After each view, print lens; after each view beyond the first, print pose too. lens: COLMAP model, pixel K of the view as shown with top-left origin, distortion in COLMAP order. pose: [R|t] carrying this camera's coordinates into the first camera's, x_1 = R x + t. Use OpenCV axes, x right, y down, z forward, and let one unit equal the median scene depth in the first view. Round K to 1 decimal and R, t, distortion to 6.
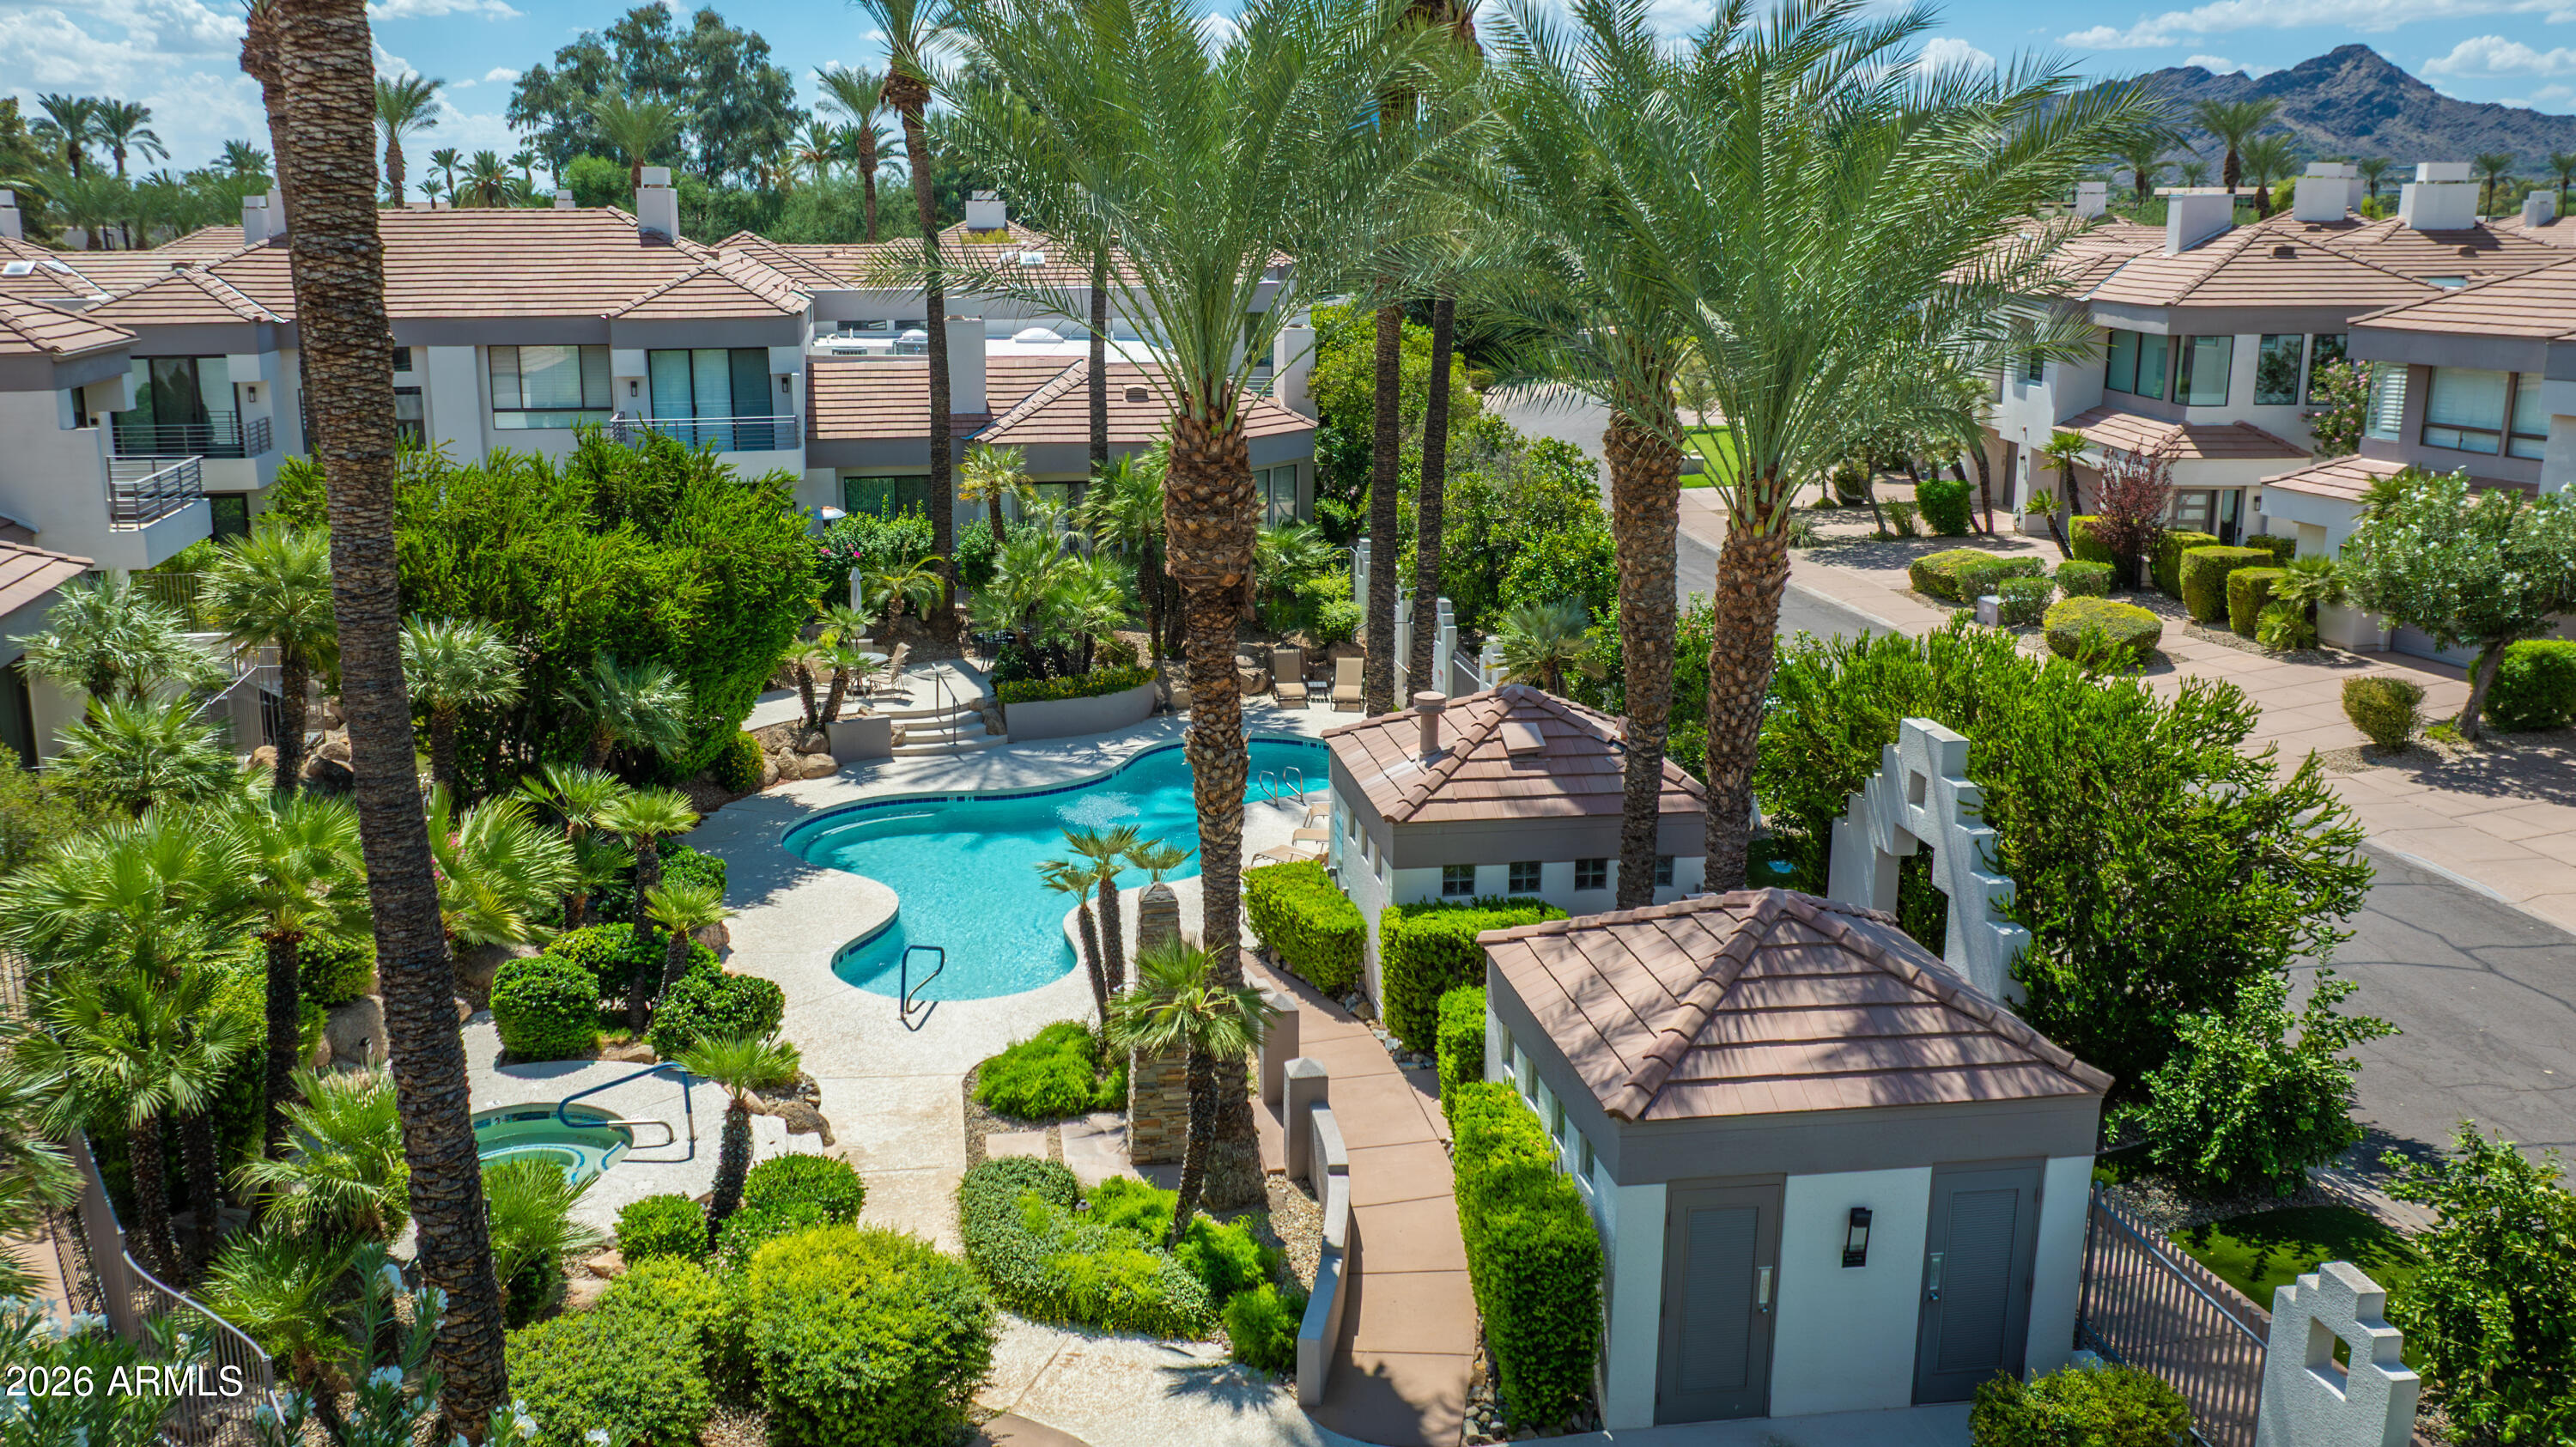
lens RADIAL K [[1977.2, 0, 1305.5], [0, 1977.2, 709.0], [0, 0, 1]] dist [-0.008045, -0.013451]
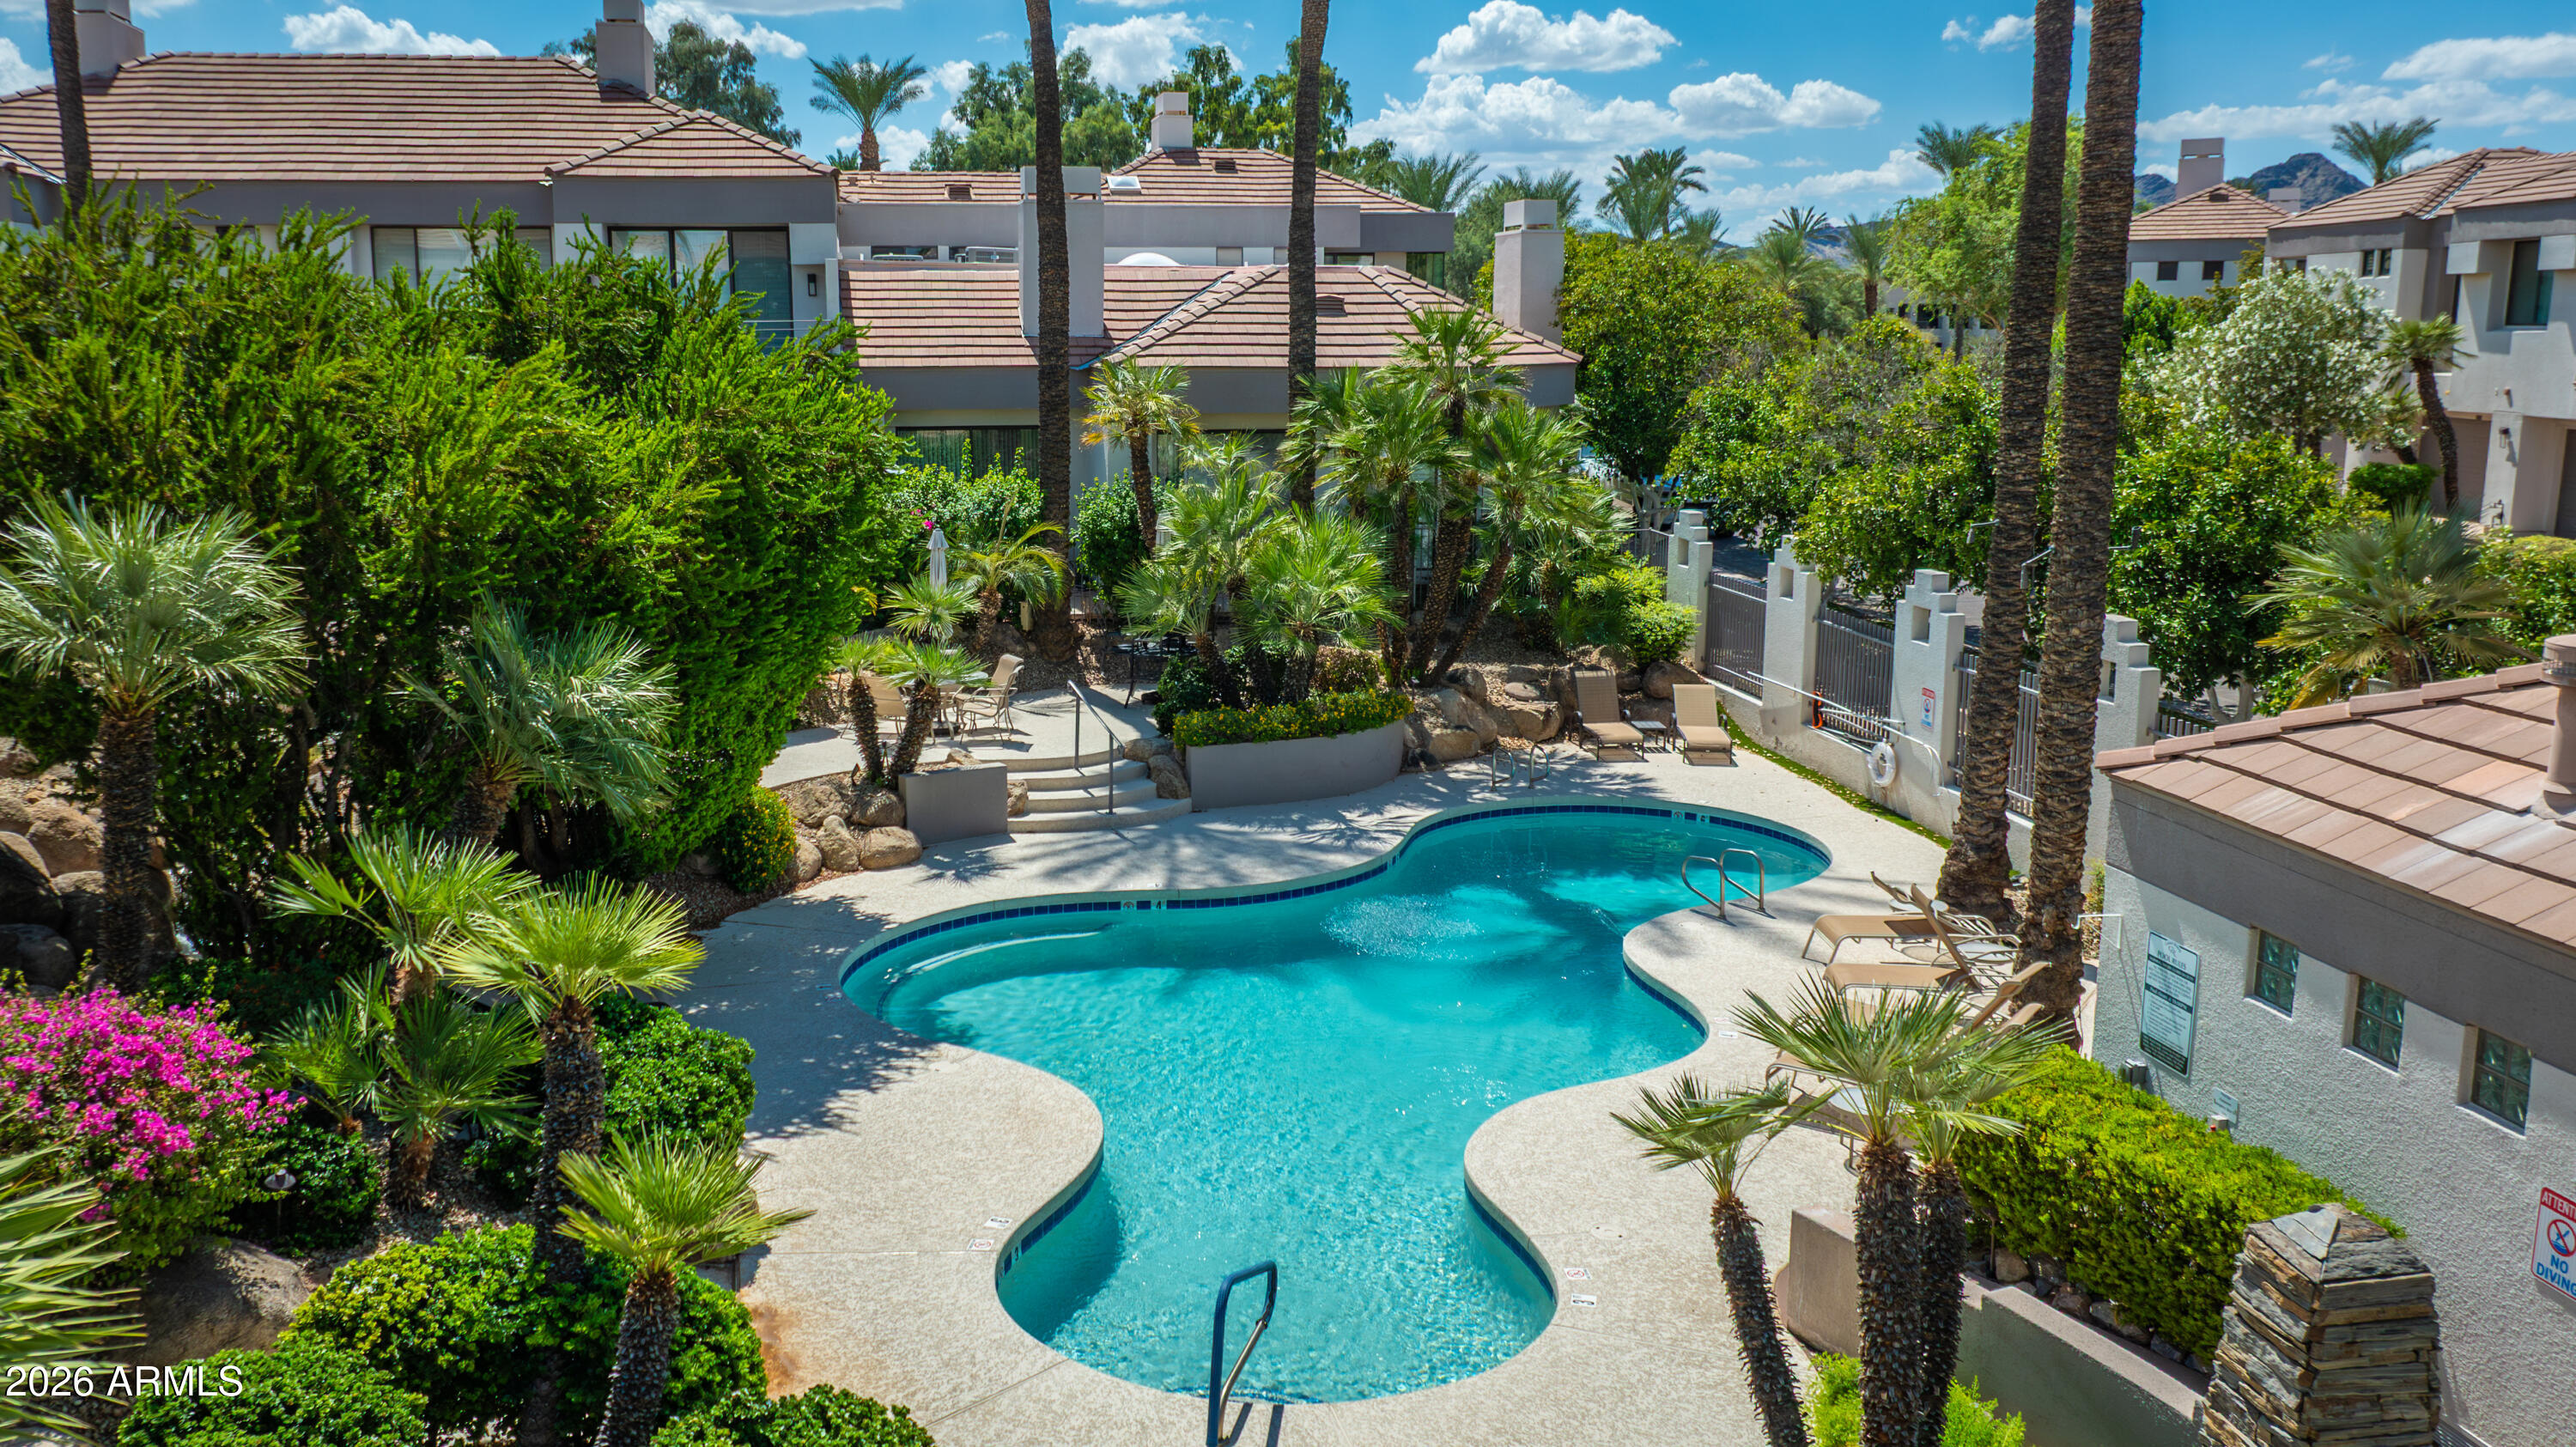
lens RADIAL K [[1977.2, 0, 1268.8], [0, 1977.2, 732.7], [0, 0, 1]] dist [-0.008045, -0.013451]
pose [[1.000000, 0.000179, -0.000652, -0.131791], [-0.000205, 0.999207, -0.039806, 0.017531], [0.000644, 0.039806, 0.999207, 0.410266]]
